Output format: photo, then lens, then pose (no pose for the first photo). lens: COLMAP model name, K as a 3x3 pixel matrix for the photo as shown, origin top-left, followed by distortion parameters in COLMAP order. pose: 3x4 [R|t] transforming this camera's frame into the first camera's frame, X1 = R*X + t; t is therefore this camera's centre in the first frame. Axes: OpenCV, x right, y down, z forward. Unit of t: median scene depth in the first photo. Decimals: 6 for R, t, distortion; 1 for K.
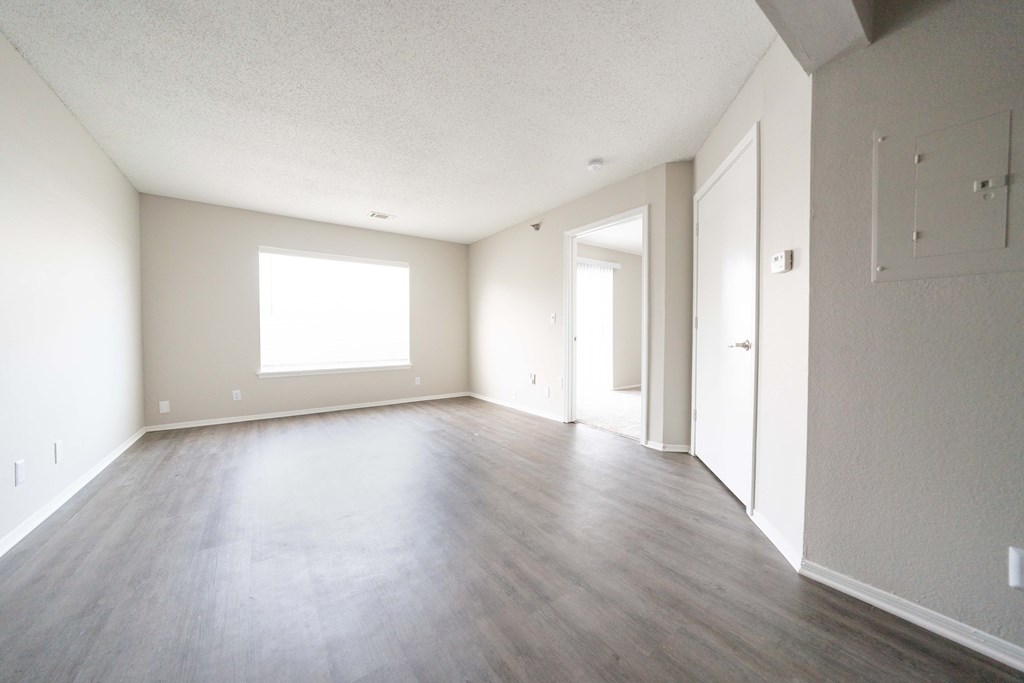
lens RADIAL K [[355.8, 0, 512.0], [0, 355.8, 341.5], [0, 0, 1]] dist [-0.001088, 0.000016]
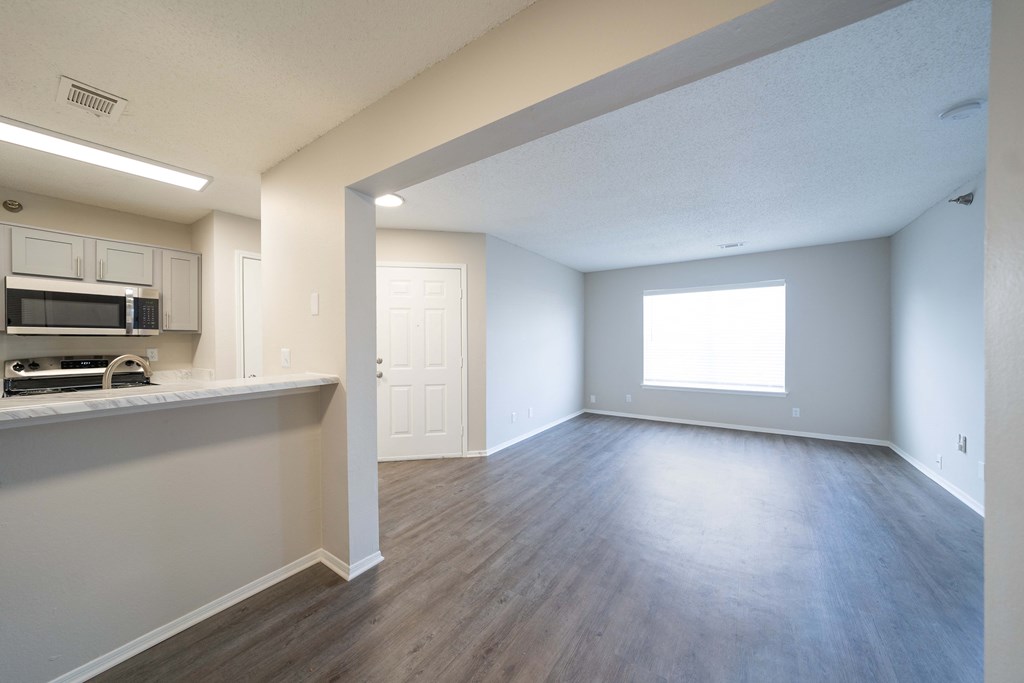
lens RADIAL K [[355.8, 0, 512.0], [0, 355.8, 341.5], [0, 0, 1]] dist [-0.001088, 0.000016]
pose [[0.354148, 0.000232, -0.935189, 0.387989], [-0.014665, 0.999878, -0.005305, -0.062374], [0.935074, 0.015593, 0.354108, 0.046503]]
